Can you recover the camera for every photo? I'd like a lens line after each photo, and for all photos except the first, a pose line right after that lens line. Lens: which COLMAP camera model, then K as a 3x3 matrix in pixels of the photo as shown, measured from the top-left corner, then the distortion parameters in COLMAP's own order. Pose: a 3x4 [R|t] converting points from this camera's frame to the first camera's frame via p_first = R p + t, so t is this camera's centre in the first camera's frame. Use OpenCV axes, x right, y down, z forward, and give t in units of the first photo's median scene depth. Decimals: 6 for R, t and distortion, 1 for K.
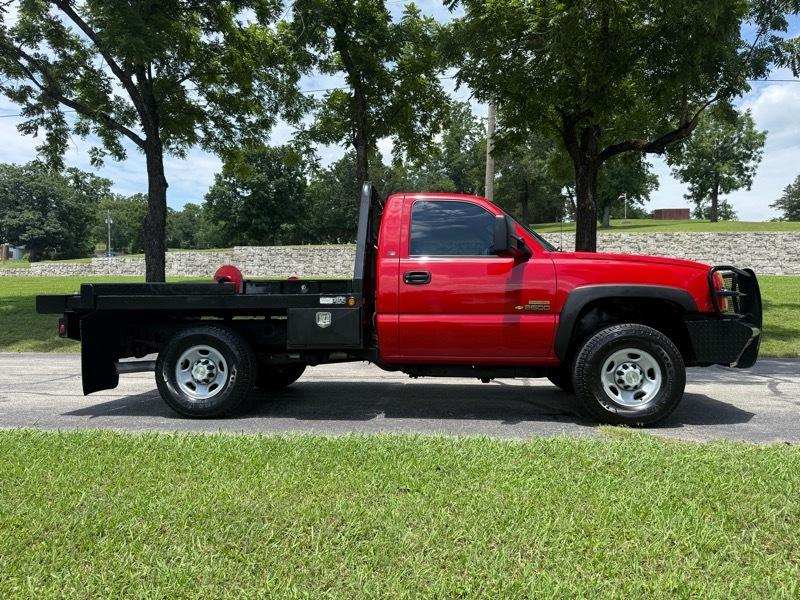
lens RADIAL K [[554.7, 0, 401.3], [0, 554.7, 299.7], [0, 0, 1]] dist [0.053708, -0.115807]
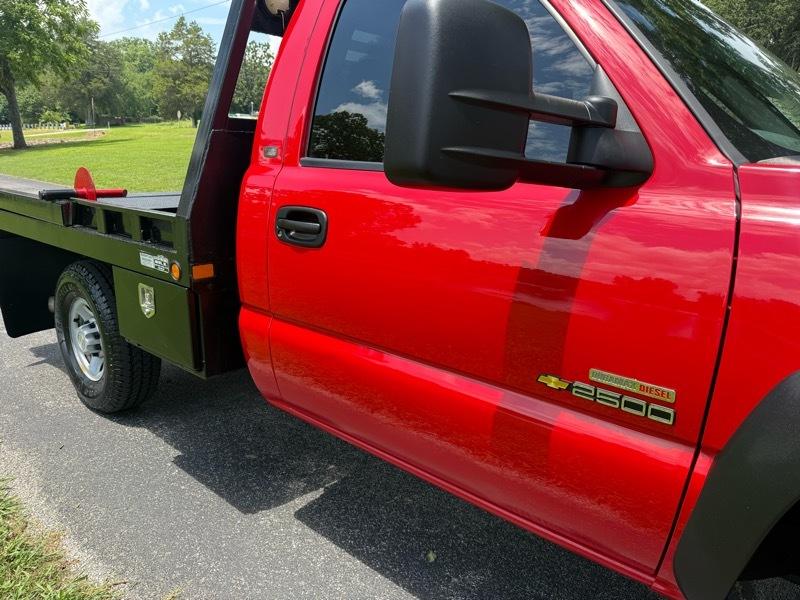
lens RADIAL K [[565.2, 0, 399.5], [0, 565.2, 300.9], [0, 0, 1]] dist [-0.006200, 0.001056]
pose [[0.815809, 0.161035, -0.555448, 0.062543], [-0.010821, 0.964532, 0.263743, -0.019261], [0.578220, -0.209154, 0.788617, 0.161281]]
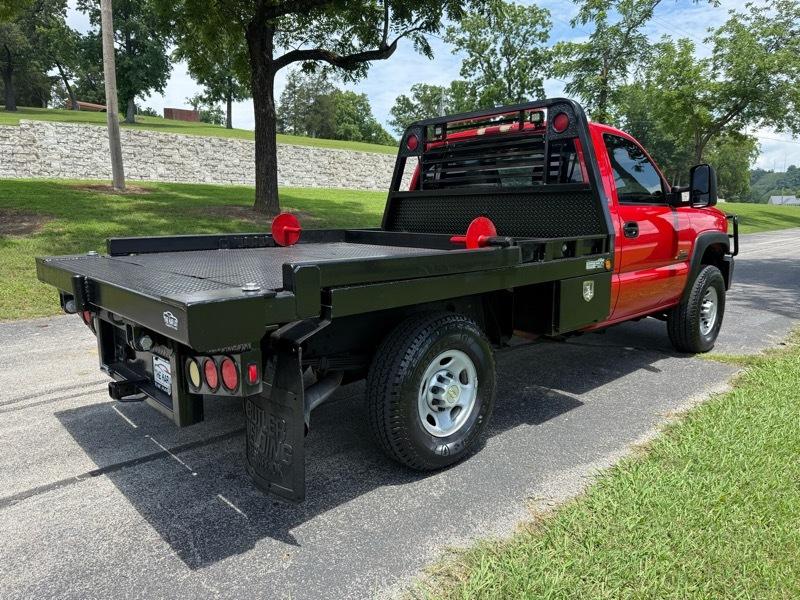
lens RADIAL K [[572.2, 0, 383.4], [0, 572.2, 299.1], [0, 0, 1]] dist [0.016181, -0.002902]
pose [[0.672076, -0.119414, 0.730790, -0.192920], [-0.004757, 0.986195, 0.165523, -0.017515], [-0.740467, -0.114720, 0.662230, 0.147383]]
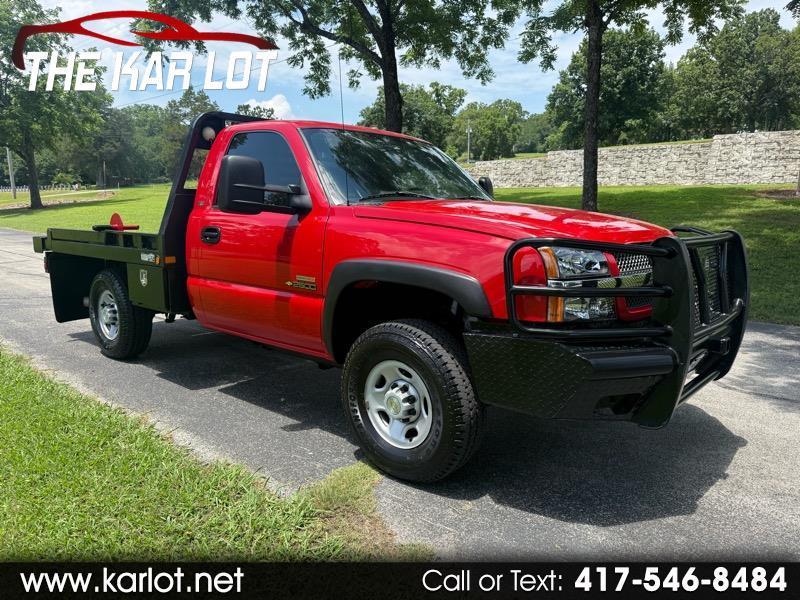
lens RADIAL K [[558.3, 0, 401.7], [0, 558.3, 303.8], [0, 0, 1]] dist [0.001039, -0.005299]
pose [[0.817829, 0.102452, -0.566268, 0.159391], [-0.000568, 0.984167, 0.177240, -0.018501], [0.575461, -0.144630, 0.804939, 0.105576]]
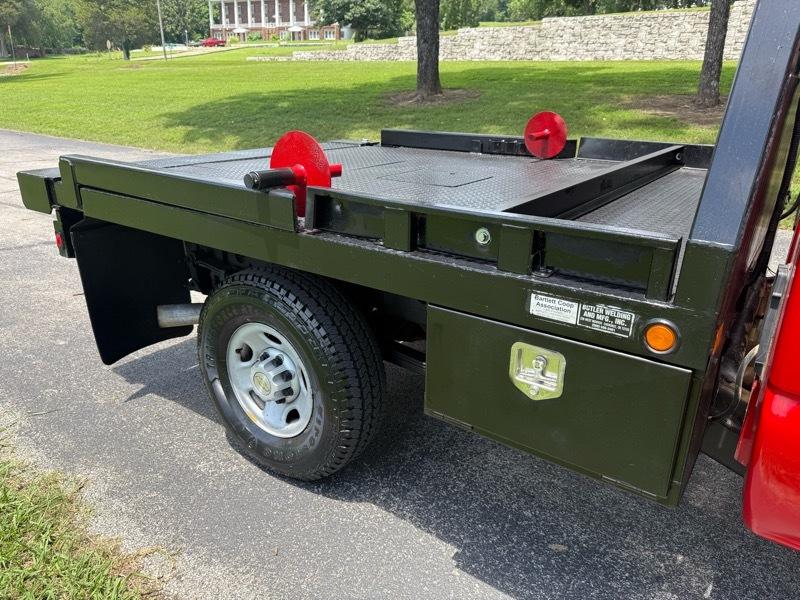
lens RADIAL K [[567.9, 0, 403.5], [0, 567.9, 302.2], [0, 0, 1]] dist [-0.004501, -0.004018]
pose [[0.867212, 0.186012, -0.461890, -0.015994], [-0.004714, 0.930630, 0.365932, -0.021033], [0.497916, -0.315164, 0.807930, 0.161592]]
